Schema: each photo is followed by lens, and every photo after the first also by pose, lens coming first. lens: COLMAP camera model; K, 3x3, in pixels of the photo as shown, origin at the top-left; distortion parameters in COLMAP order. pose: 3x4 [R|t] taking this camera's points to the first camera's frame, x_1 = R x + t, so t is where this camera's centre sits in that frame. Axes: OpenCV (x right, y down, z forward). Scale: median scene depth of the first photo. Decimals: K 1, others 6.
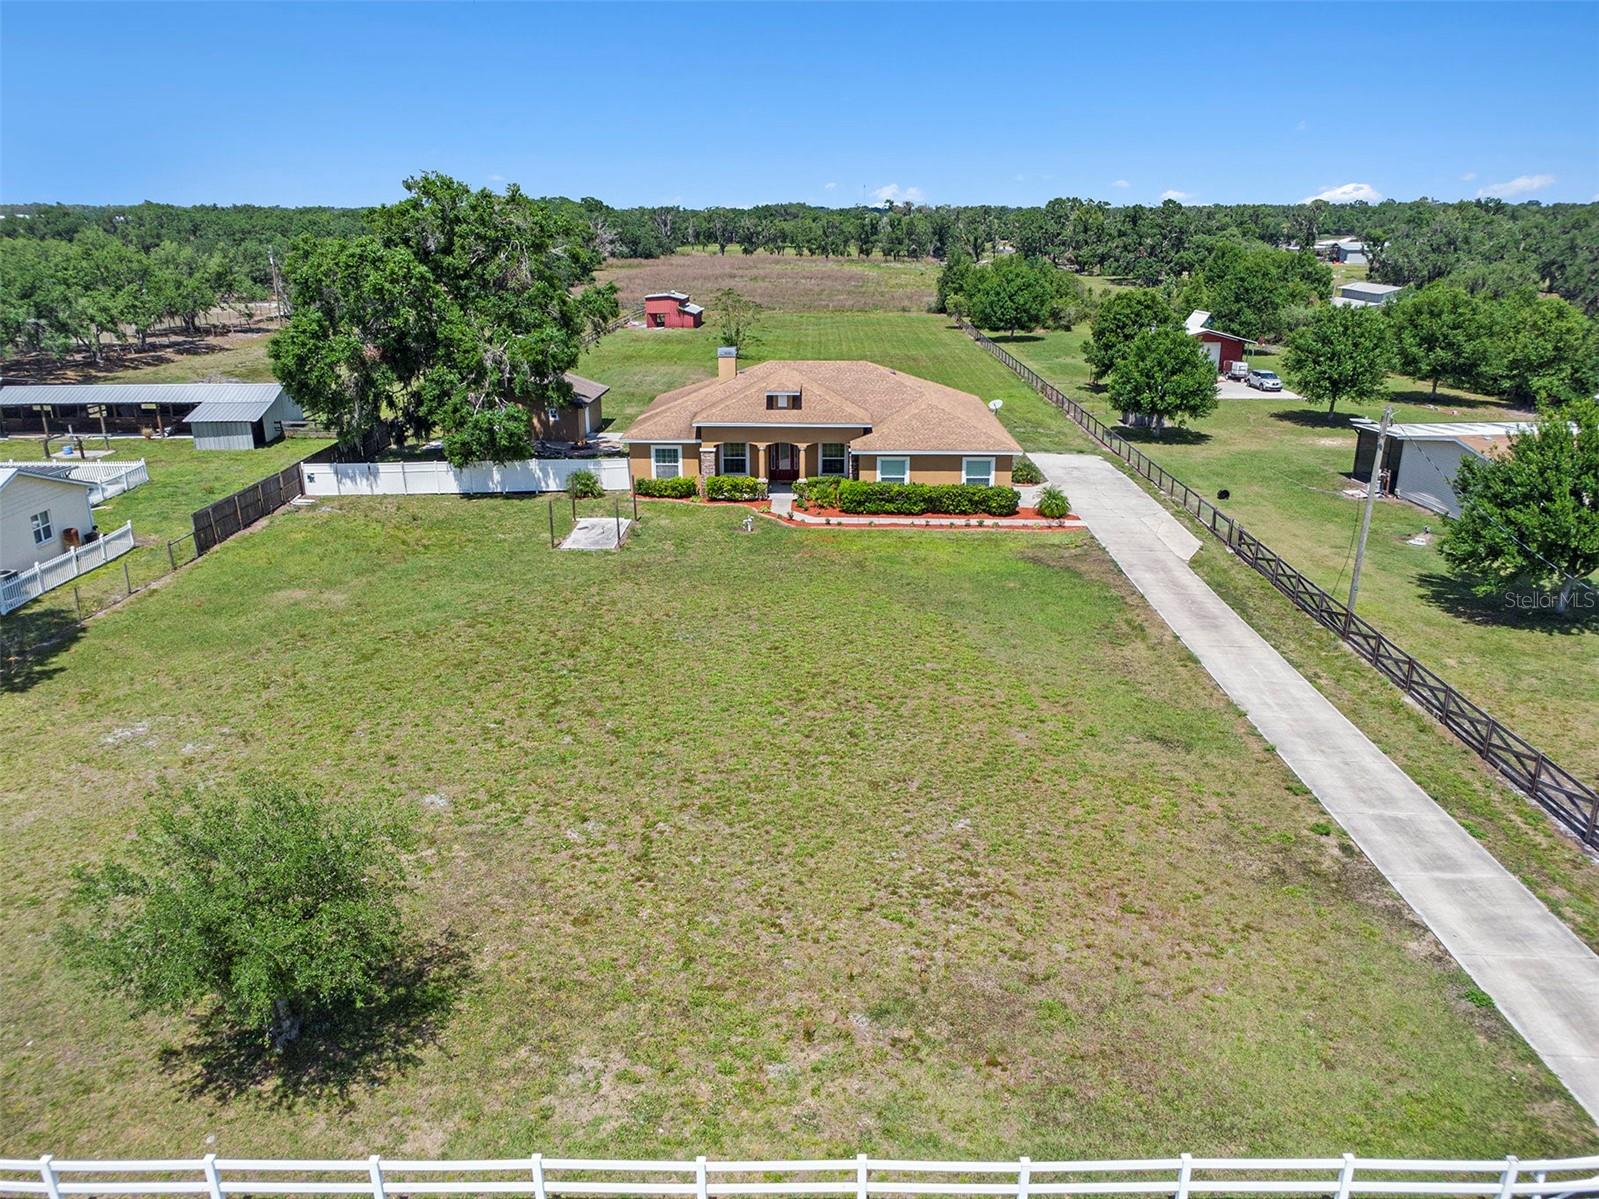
lens RADIAL K [[1163.3, 0, 800.5], [0, 1163.3, 588.6], [0, 0, 1]] dist [0.010744, 0.000533]
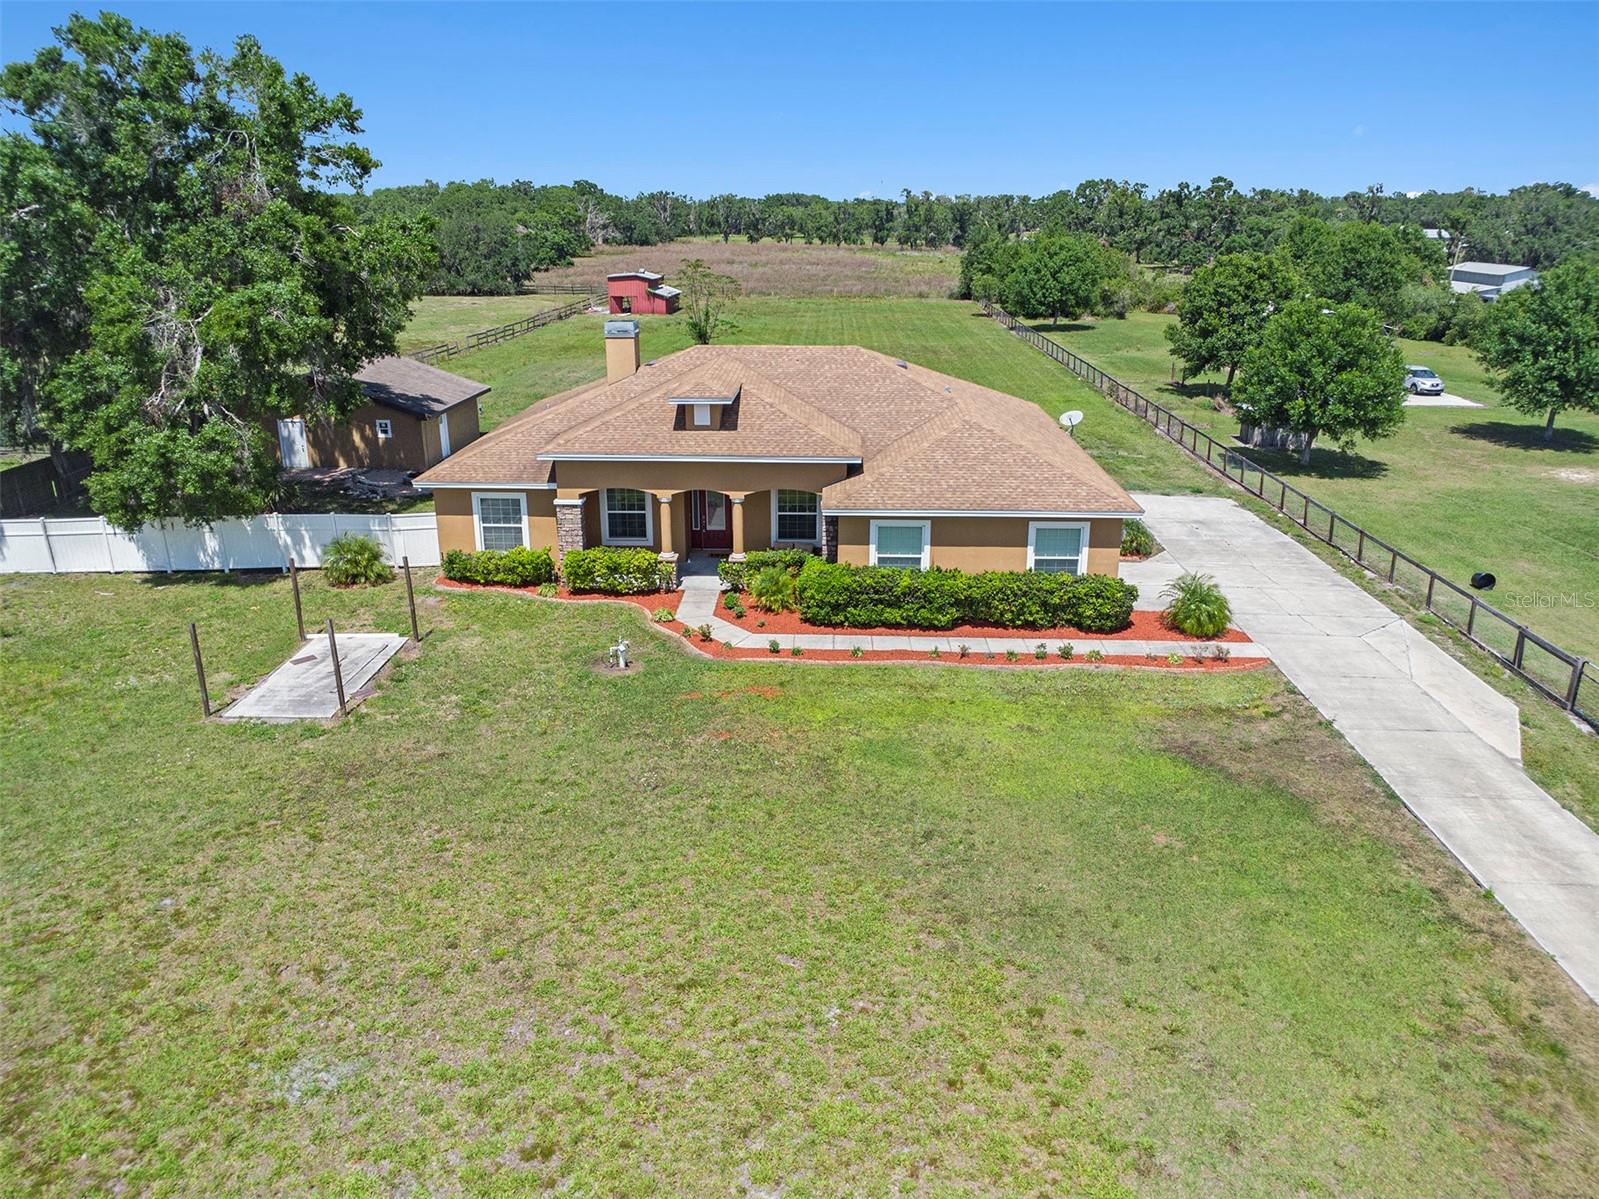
lens RADIAL K [[1160.9, 0, 800.4], [0, 1160.9, 593.6], [0, 0, 1]] dist [0.015093, -0.007851]
pose [[0.999896, 0.005417, -0.013344, 0.039021], [-0.005335, 0.999967, 0.006177, -0.078815], [0.013377, -0.006106, 0.999892, 0.440599]]
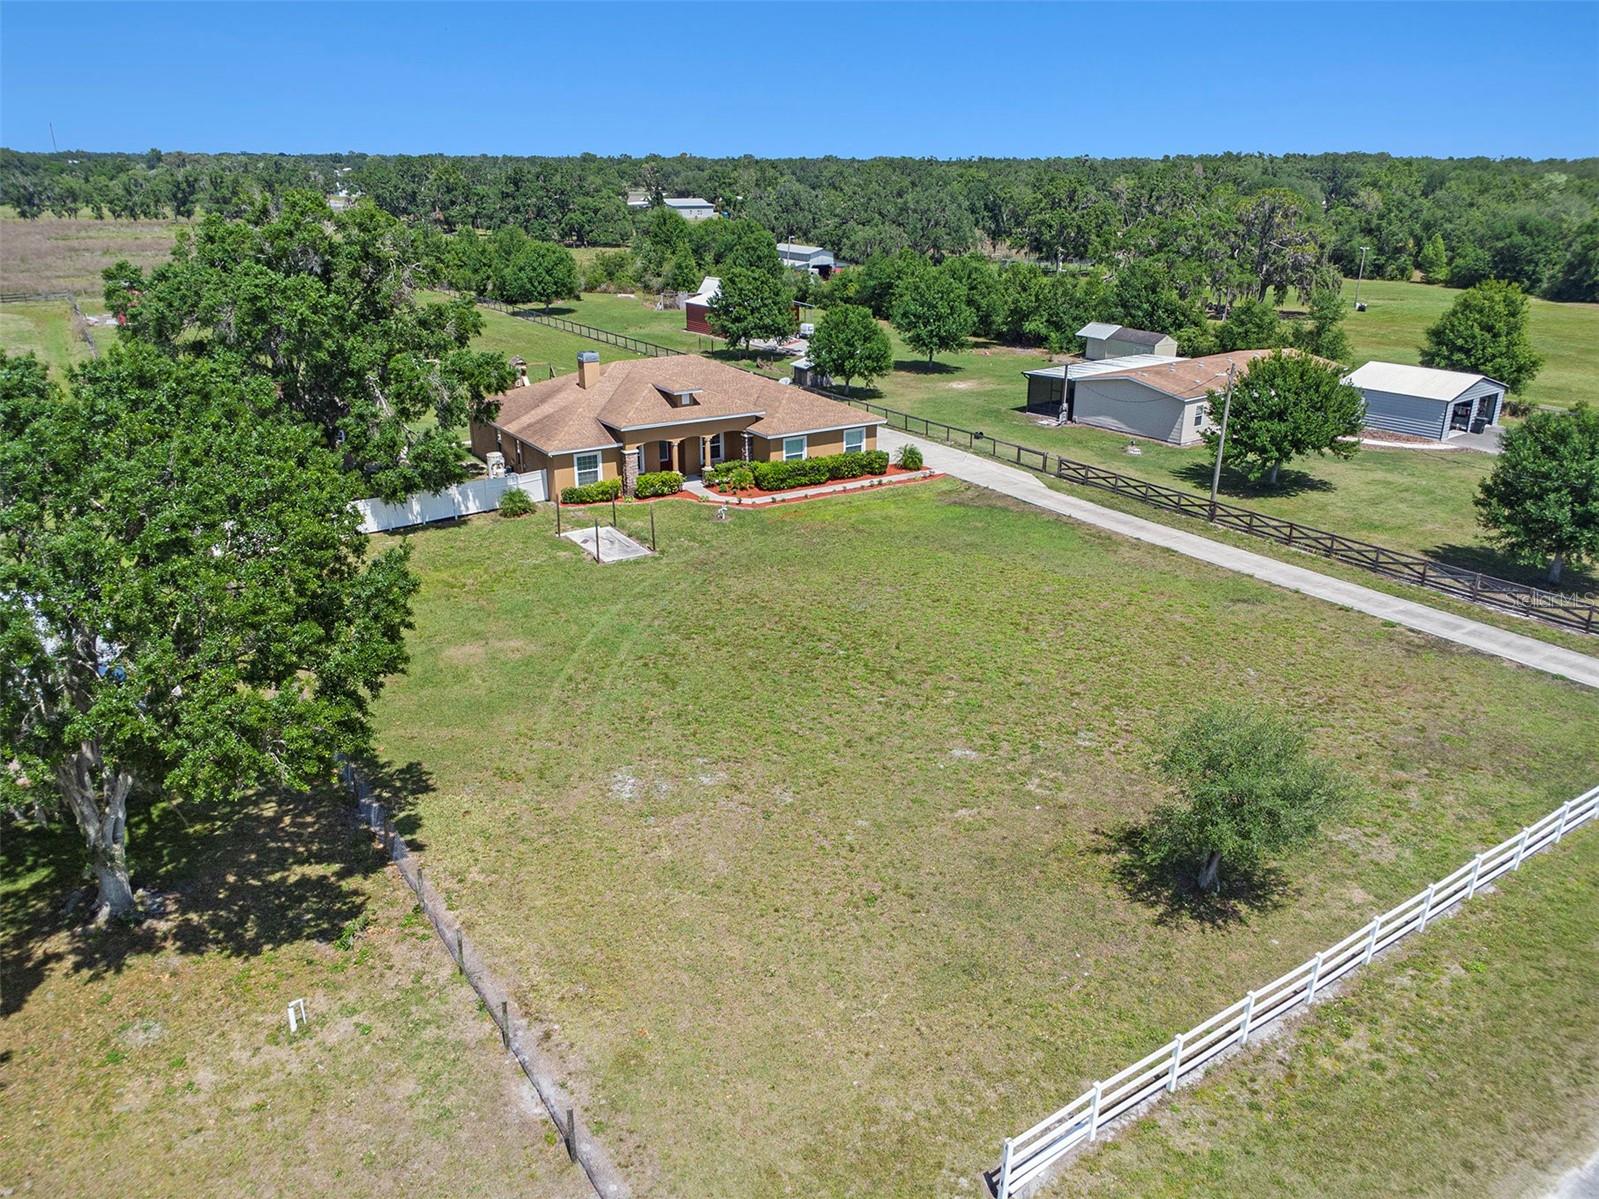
lens RADIAL K [[1163.3, 0, 800.5], [0, 1163.3, 588.6], [0, 0, 1]] dist [0.010744, 0.000533]
pose [[0.824530, -0.190363, 0.532833, -0.540159], [0.168104, 0.981601, 0.090561, -0.066213], [-0.540269, 0.014902, 0.841360, 0.020137]]
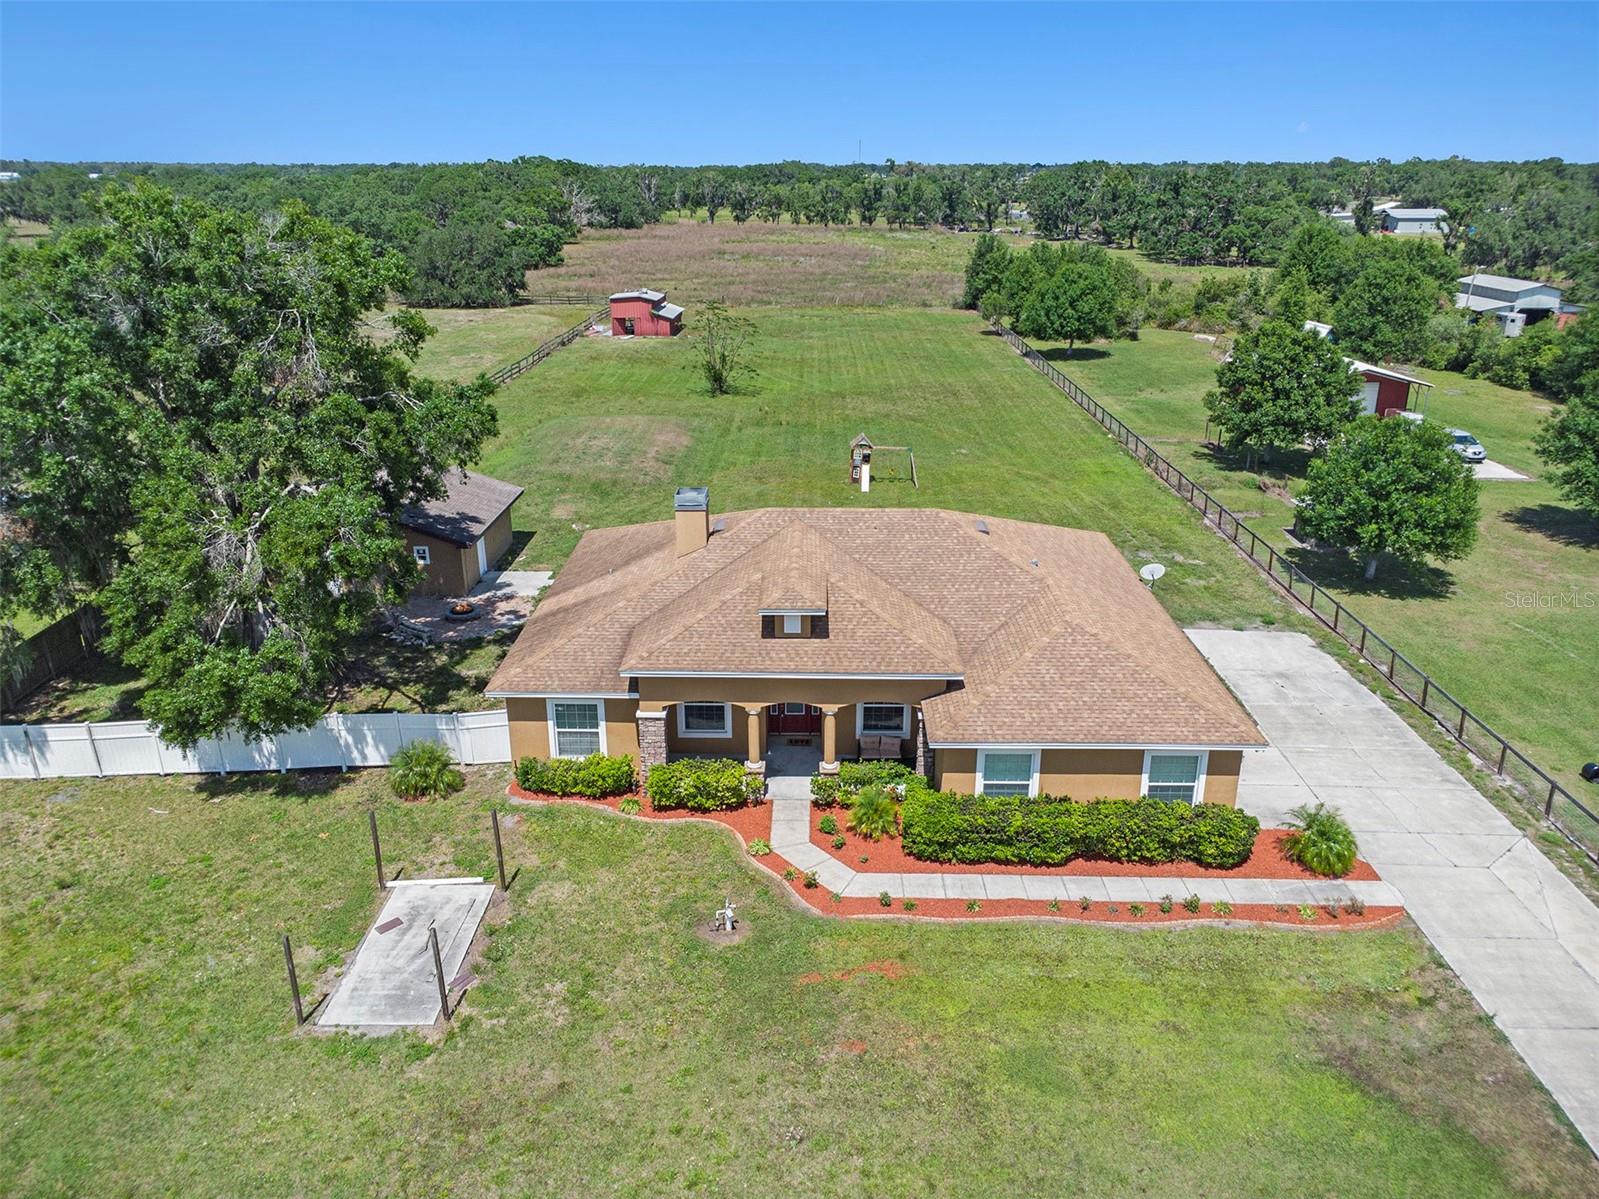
lens RADIAL K [[1163.3, 0, 800.5], [0, 1163.3, 588.6], [0, 0, 1]] dist [0.010744, 0.000533]
pose [[0.999988, -0.001784, 0.004543, -0.013983], [0.001625, 0.999396, 0.034725, -0.193226], [-0.004602, -0.034717, 0.999387, 0.468654]]
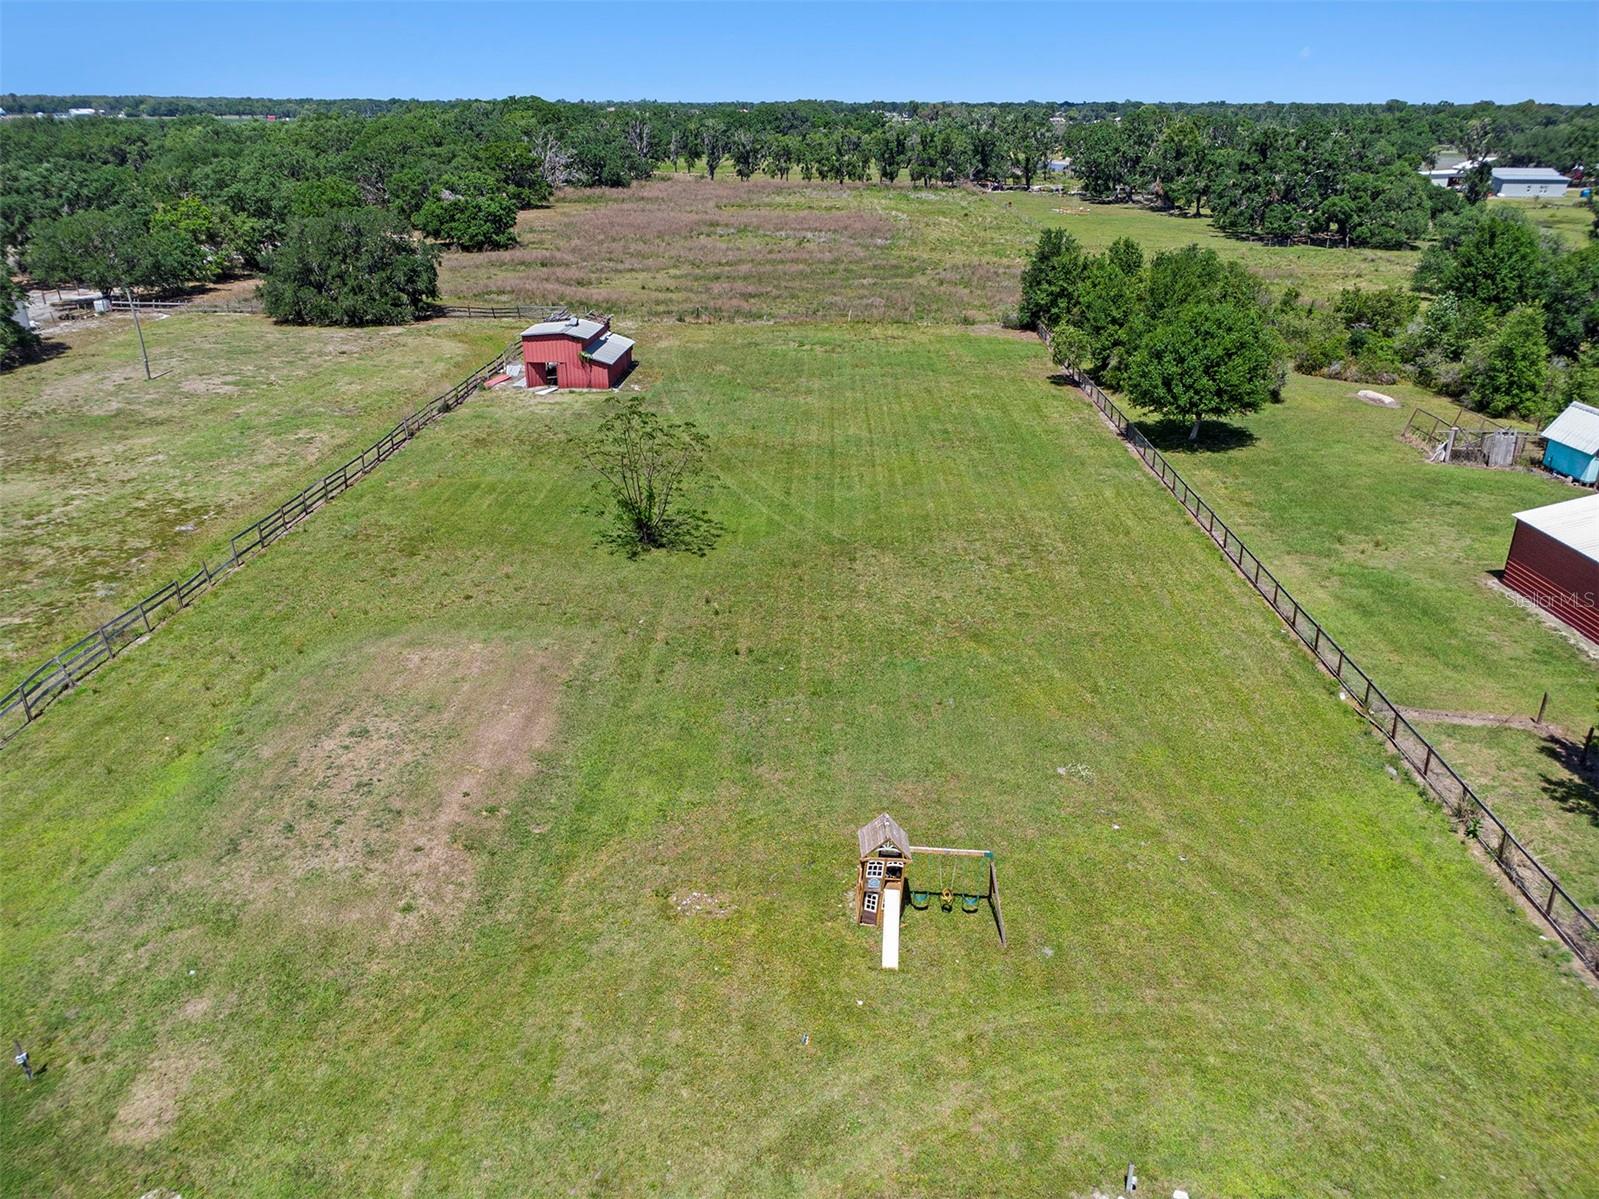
lens RADIAL K [[1160.9, 0, 800.4], [0, 1160.9, 593.6], [0, 0, 1]] dist [0.015093, -0.007851]
pose [[0.999939, 0.008145, -0.007442, 0.015756], [-0.007468, 0.996197, 0.086813, -0.439093], [0.008121, -0.086752, 0.996197, 1.078771]]
